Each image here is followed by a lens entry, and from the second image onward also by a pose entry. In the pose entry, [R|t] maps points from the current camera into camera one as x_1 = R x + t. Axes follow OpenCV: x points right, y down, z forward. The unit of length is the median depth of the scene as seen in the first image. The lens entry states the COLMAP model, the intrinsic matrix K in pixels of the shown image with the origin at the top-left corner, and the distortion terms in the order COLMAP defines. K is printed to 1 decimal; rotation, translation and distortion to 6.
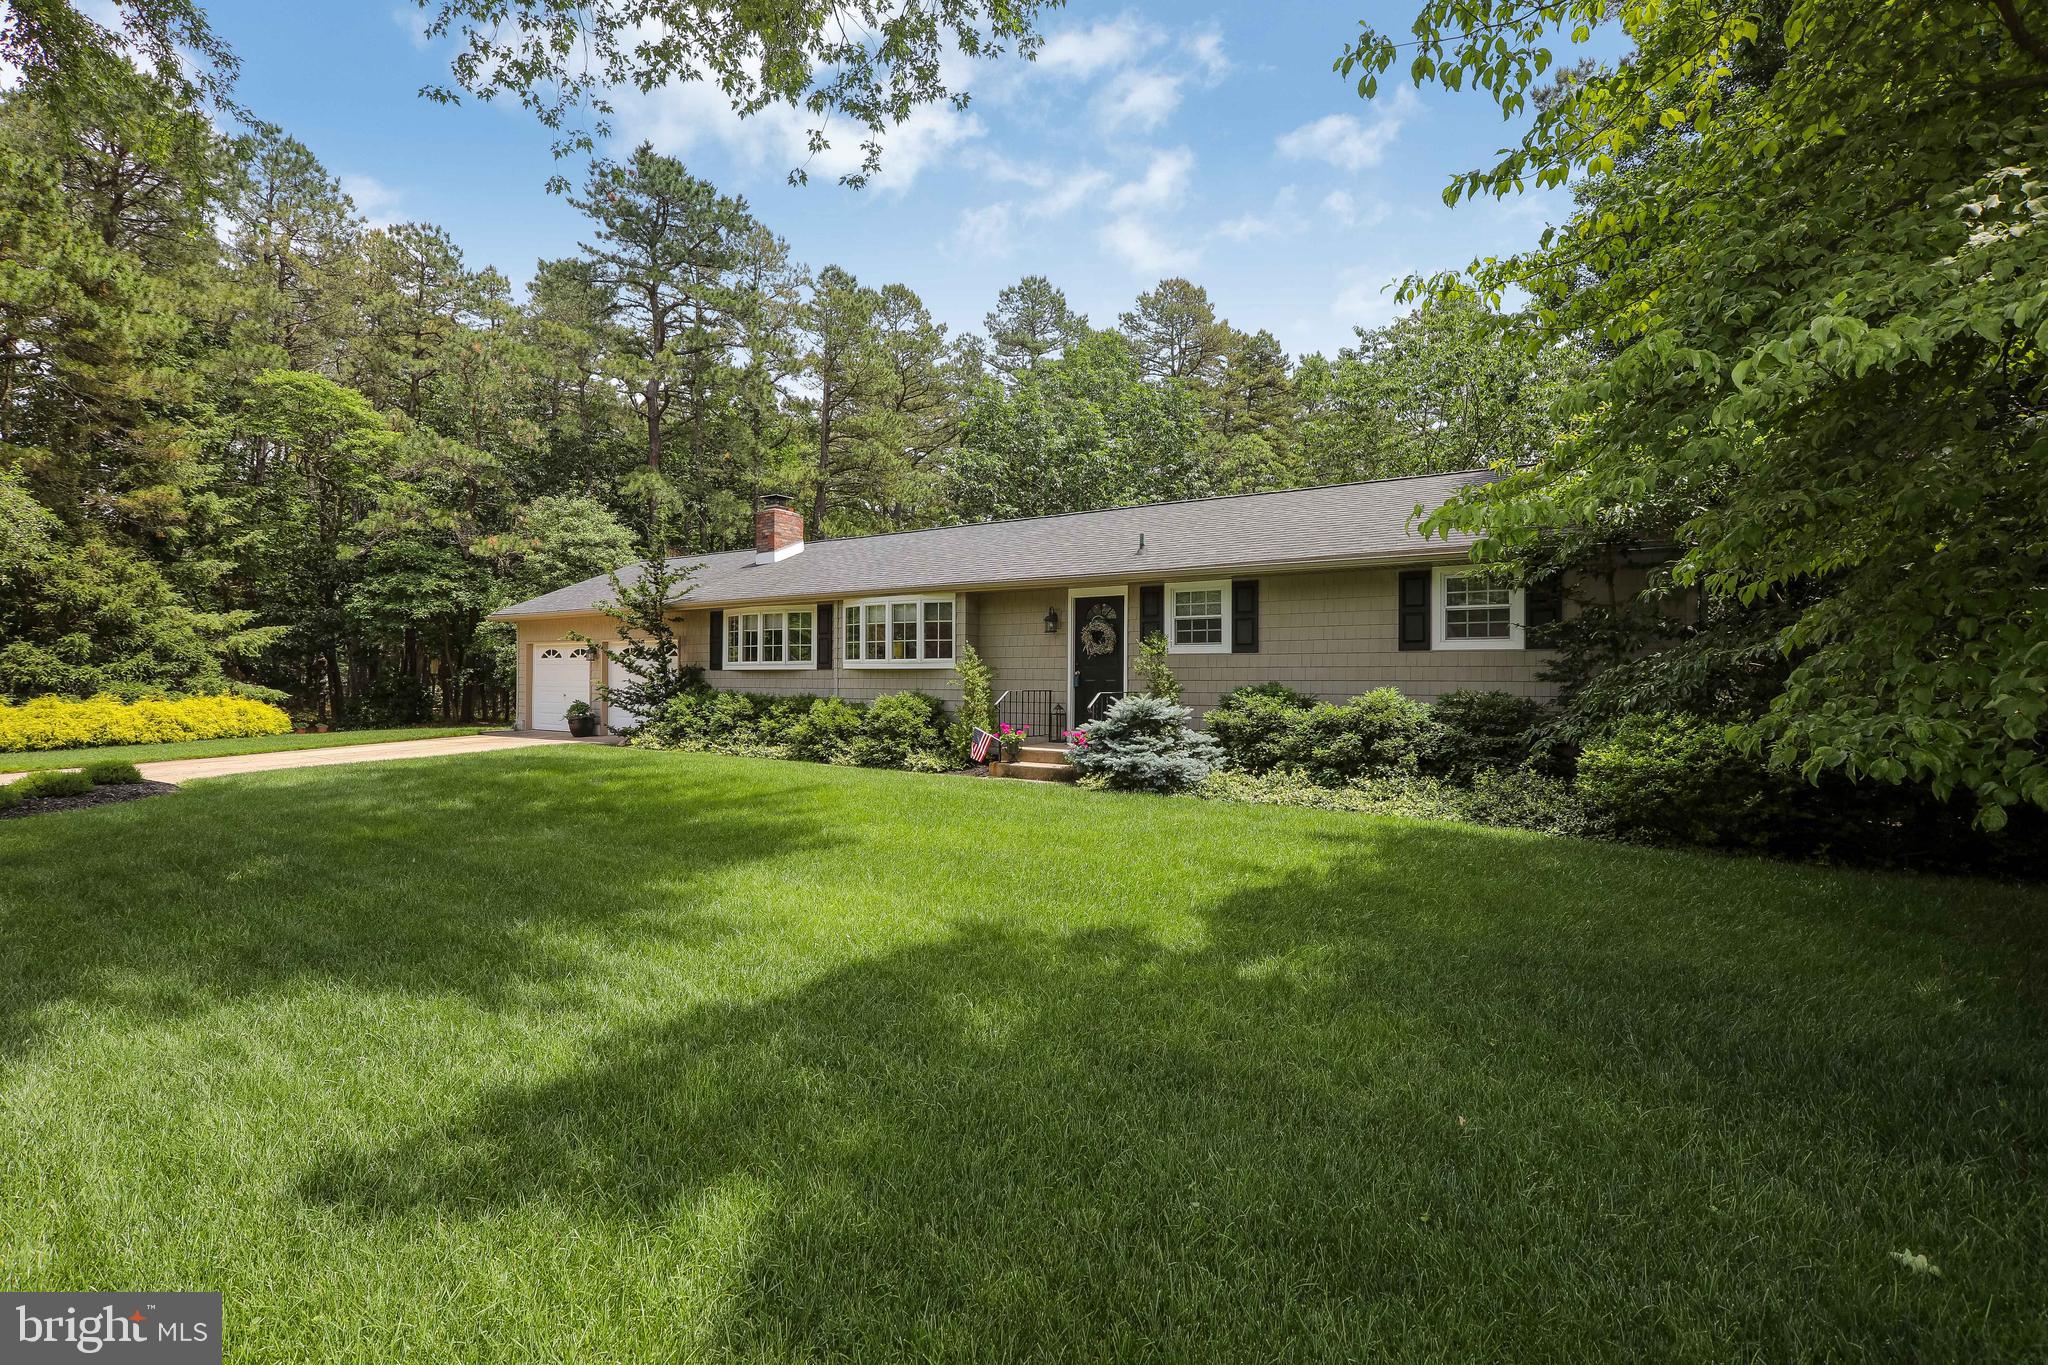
lens RADIAL K [[939.4, 0, 1024.8], [0, 939.4, 684.8], [0, 0, 1]] dist [-0.018023, 0.000244]
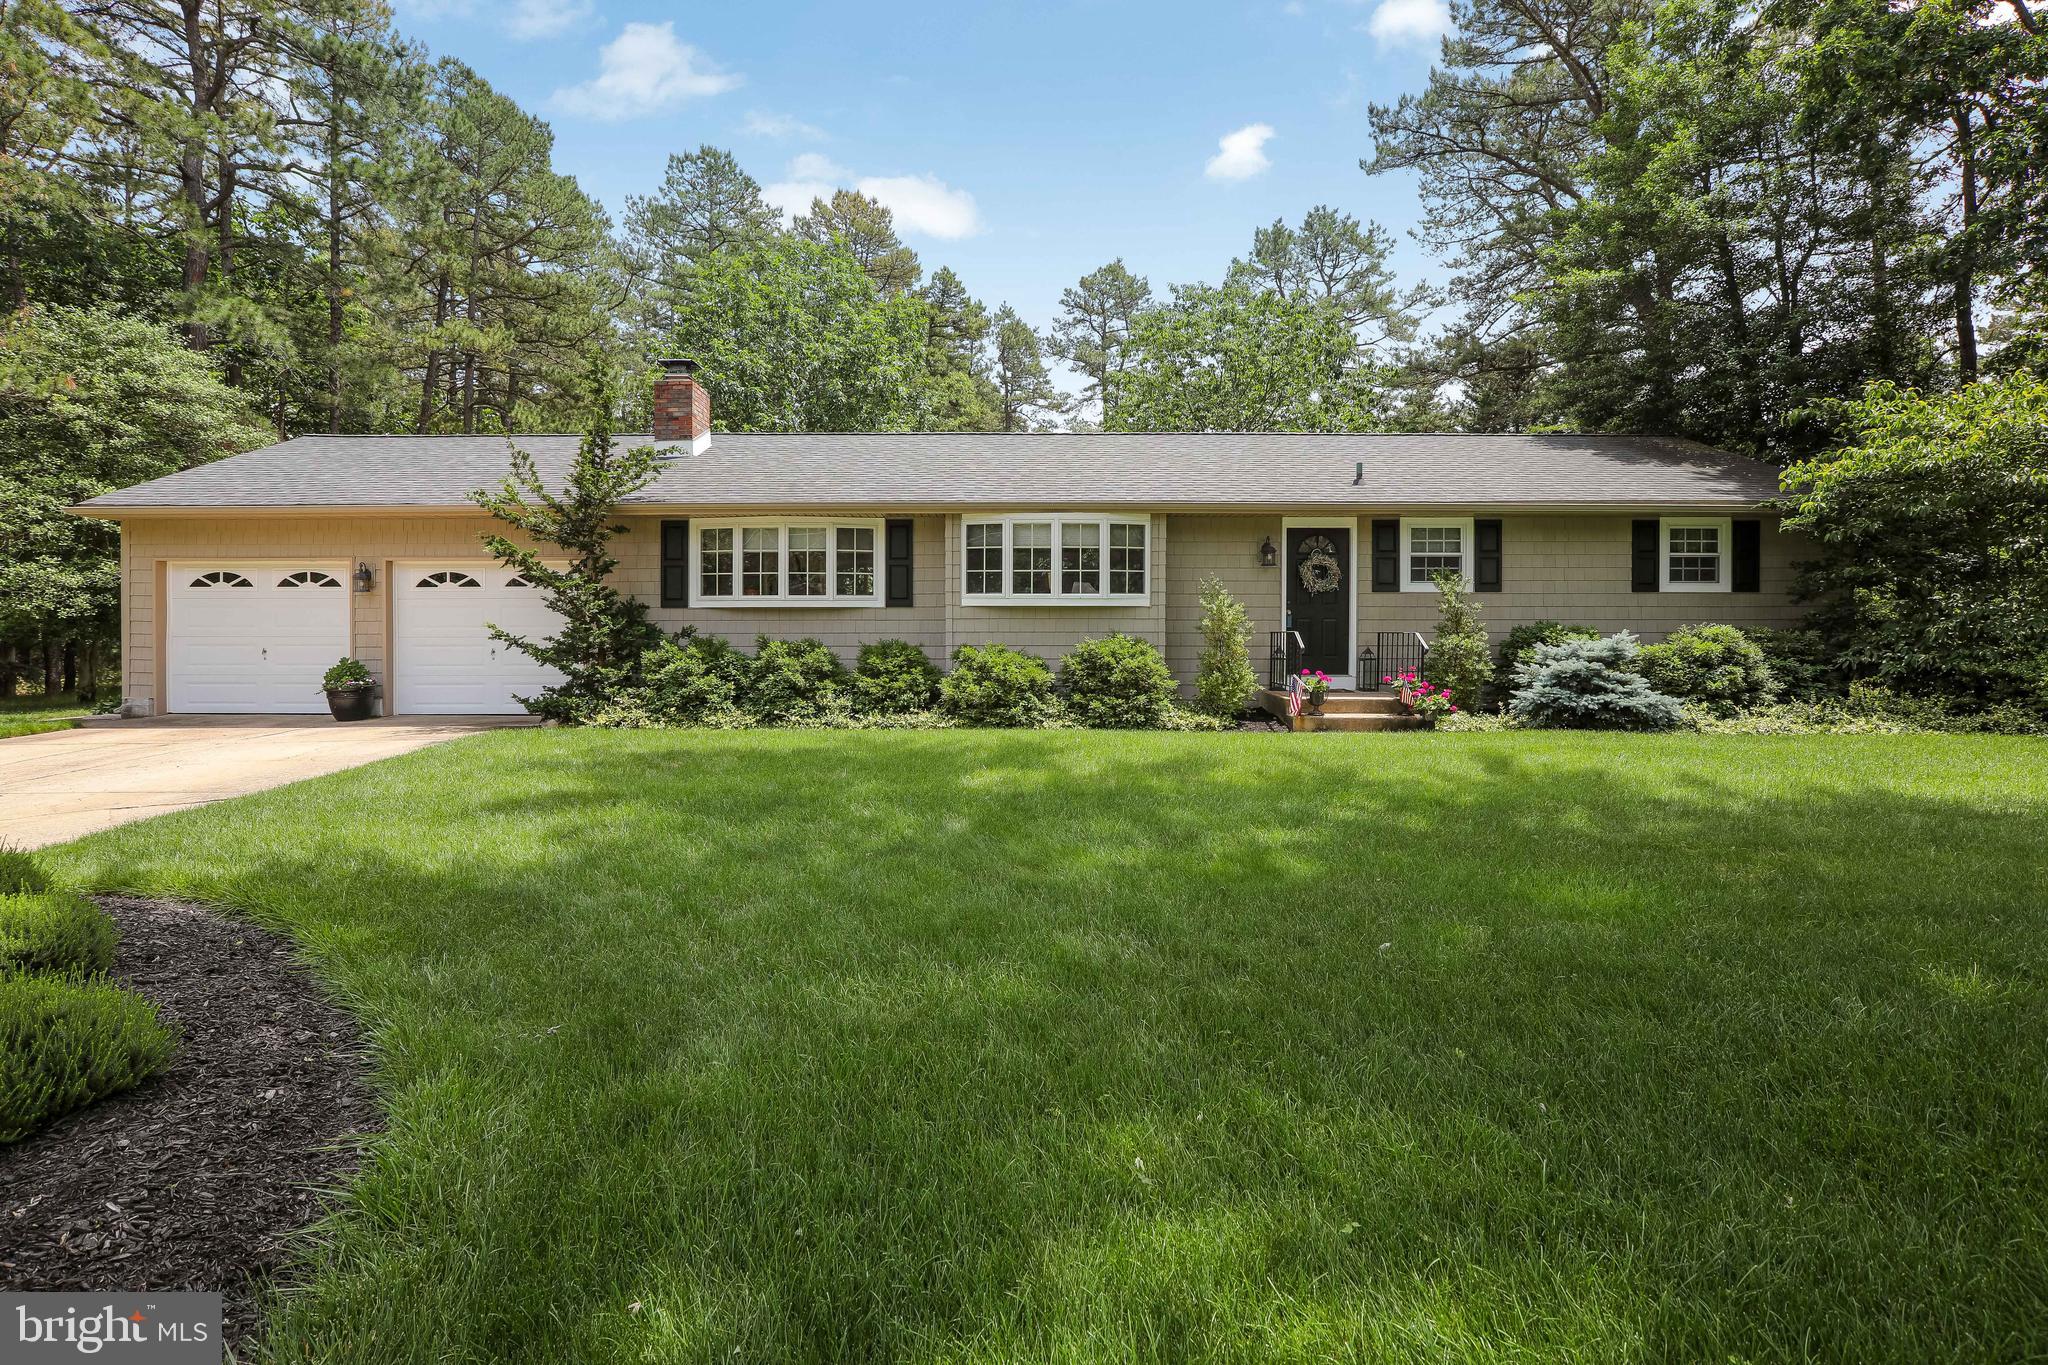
lens RADIAL K [[939.4, 0, 1022.3], [0, 939.4, 658.6], [0, 0, 1]] dist [-0.018023, 0.000244]
pose [[0.833917, -0.021339, 0.551478, -0.613396], [0.006722, 0.999571, 0.028514, 0.004447], [-0.551849, -0.020071, 0.833702, 0.369072]]
